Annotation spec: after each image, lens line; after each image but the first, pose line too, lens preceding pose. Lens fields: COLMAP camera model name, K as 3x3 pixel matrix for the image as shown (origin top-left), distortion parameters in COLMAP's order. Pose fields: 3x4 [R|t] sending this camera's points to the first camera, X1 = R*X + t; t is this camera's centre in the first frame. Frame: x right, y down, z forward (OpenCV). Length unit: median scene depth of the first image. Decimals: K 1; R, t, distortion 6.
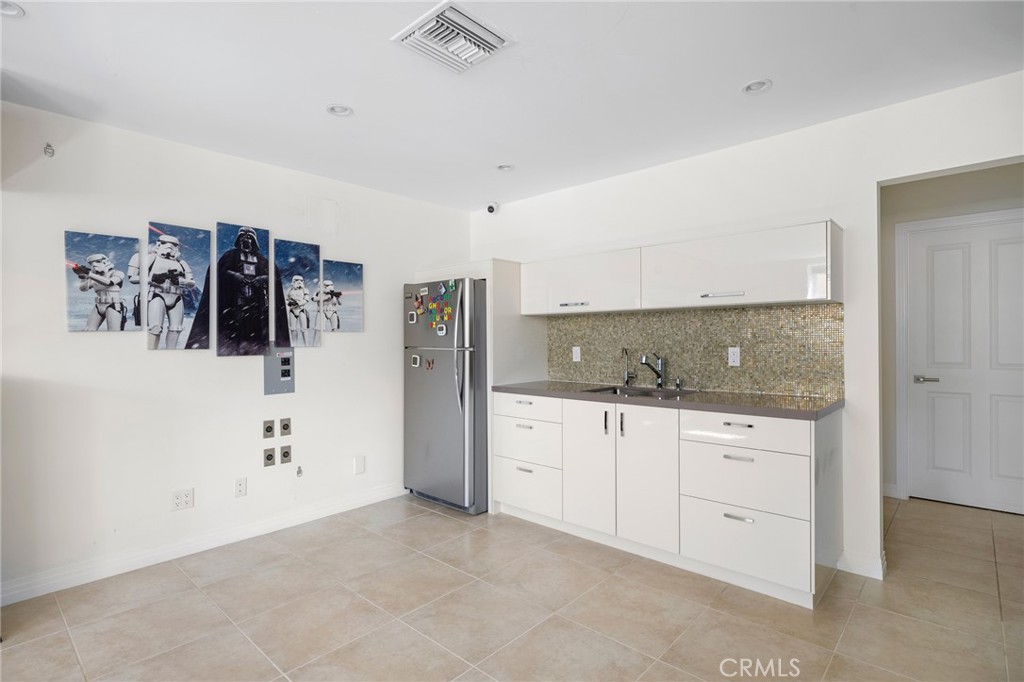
lens RADIAL K [[527.9, 0, 512.5], [0, 527.9, 337.0], [0, 0, 1]] dist [-0.001961, 0.001987]
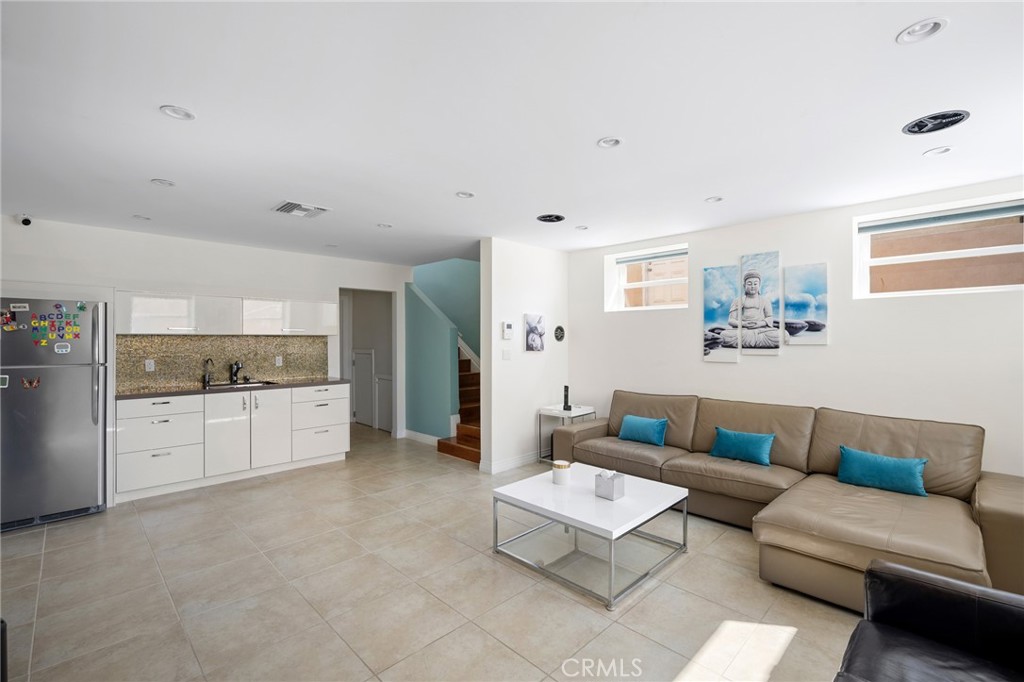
lens RADIAL K [[462.5, 0, 520.1], [0, 462.5, 338.8], [0, 0, 1]] dist [-0.003120, 0.000923]
pose [[0.051933, 0.007946, 0.998619, -1.342948], [-0.002616, 0.999966, -0.007821, -0.035601], [-0.998647, -0.002207, 0.051952, 0.060522]]
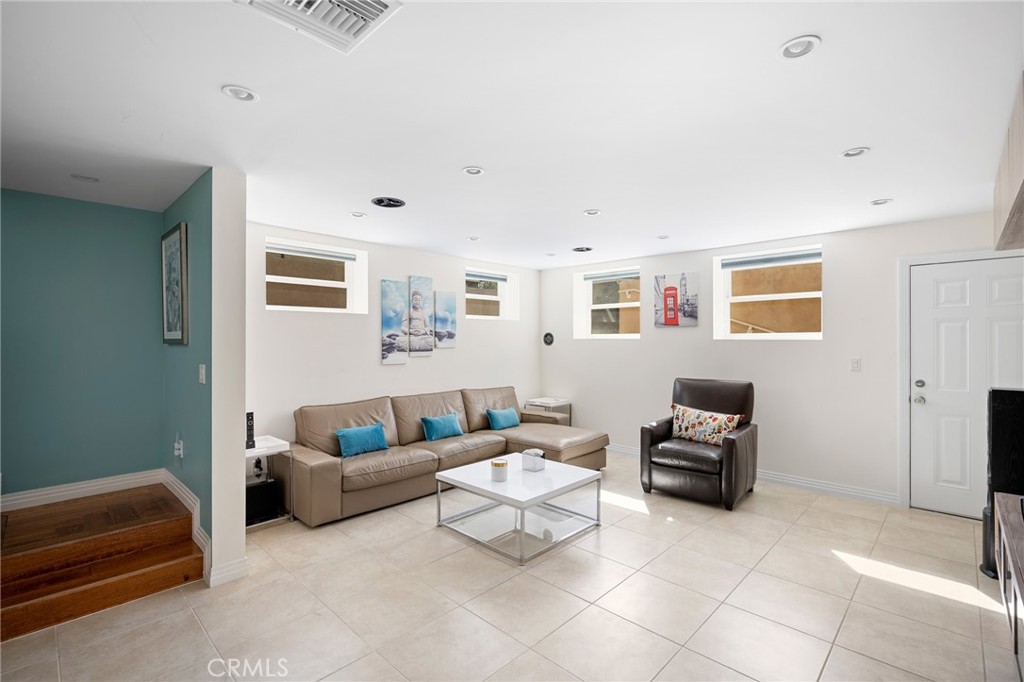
lens RADIAL K [[462.5, 0, 501.5], [0, 462.5, 337.1], [0, 0, 1]] dist [-0.003120, 0.000923]
pose [[-0.998658, 0.010971, 0.050609, -0.266865], [0.010380, 0.999875, -0.011928, -0.049963], [-0.050734, -0.011387, -0.998647, 1.215789]]
